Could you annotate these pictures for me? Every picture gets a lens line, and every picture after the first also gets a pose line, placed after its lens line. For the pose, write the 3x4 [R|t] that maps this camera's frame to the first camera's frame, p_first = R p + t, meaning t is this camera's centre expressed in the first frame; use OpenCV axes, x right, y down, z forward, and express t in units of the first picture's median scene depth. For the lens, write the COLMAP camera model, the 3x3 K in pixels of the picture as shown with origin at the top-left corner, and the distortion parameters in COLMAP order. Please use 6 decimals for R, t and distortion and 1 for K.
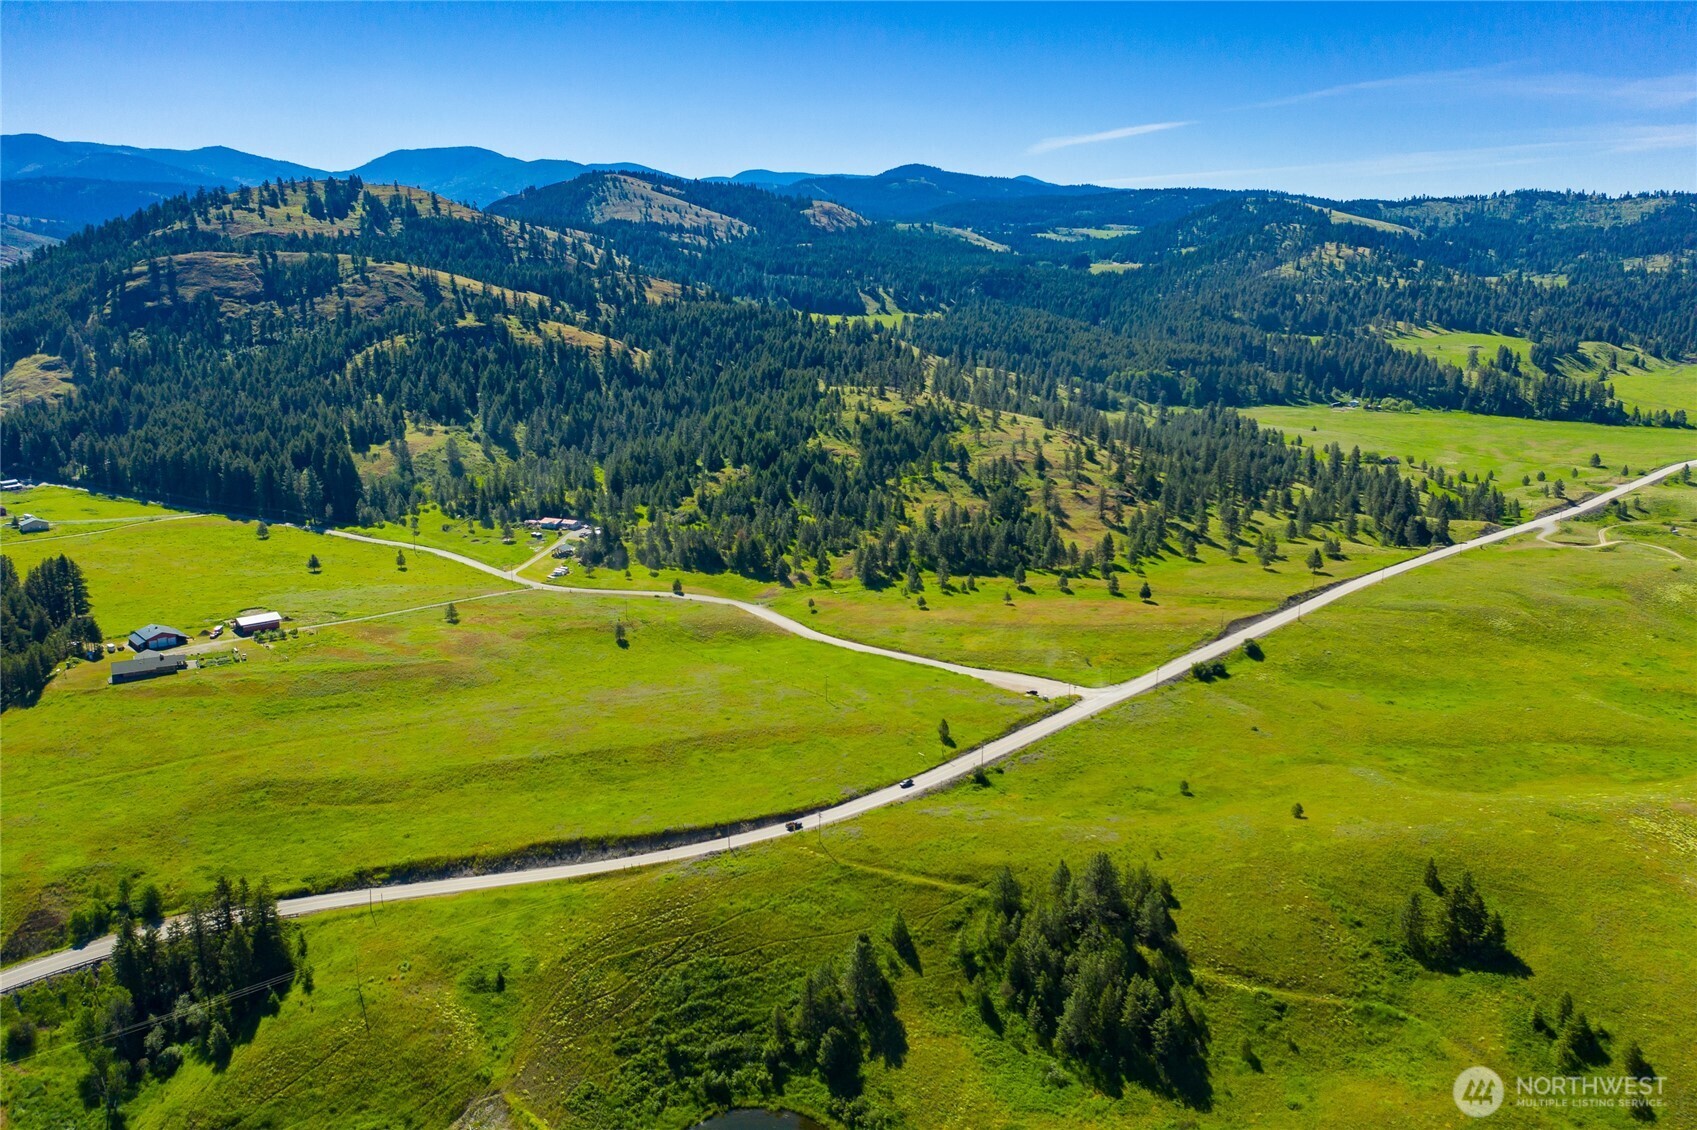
lens RADIAL K [[1333.8, 0, 848.5], [0, 1333.8, 565.0], [0, 0, 1]] dist [-0.018403, 0.000664]
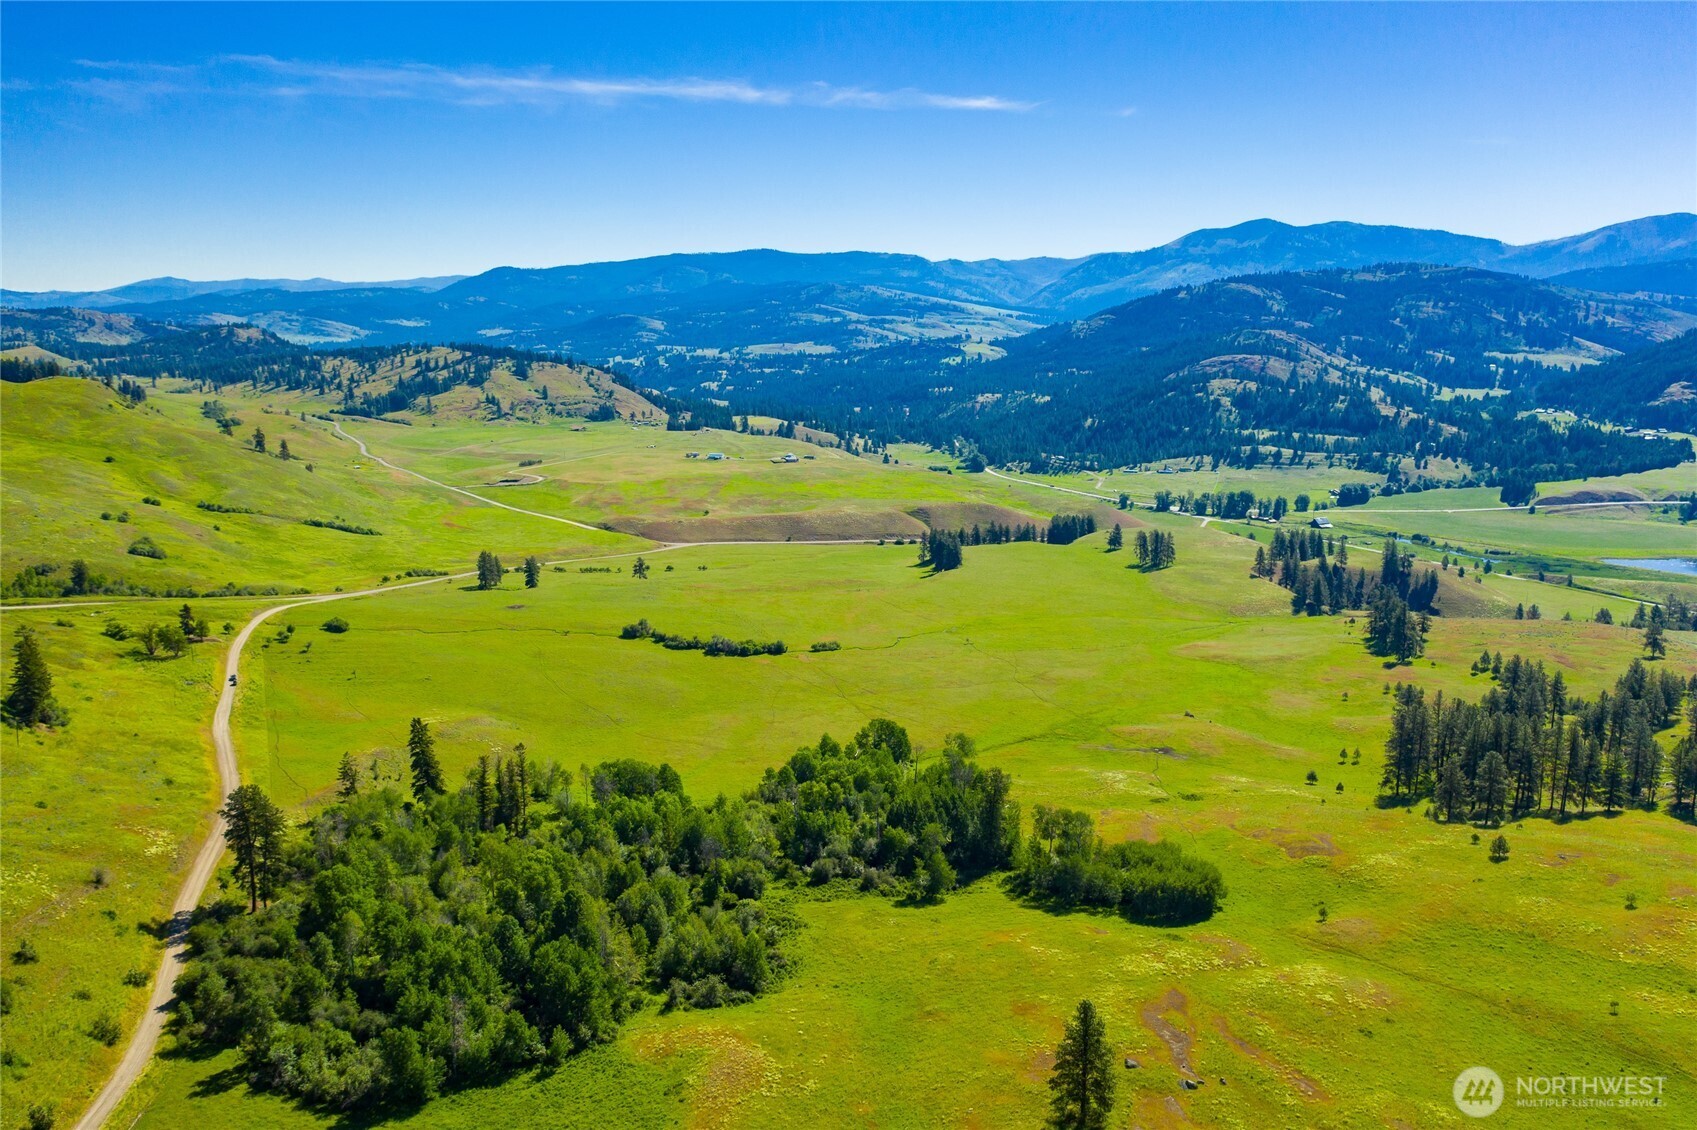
lens RADIAL K [[1333.8, 0, 848.5], [0, 1333.8, 565.0], [0, 0, 1]] dist [-0.018403, 0.000664]
pose [[0.472311, 0.155186, -0.867664, 0.520311], [-0.194044, 0.978536, 0.069388, 0.194605], [0.859808, 0.135592, 0.492286, -0.932288]]
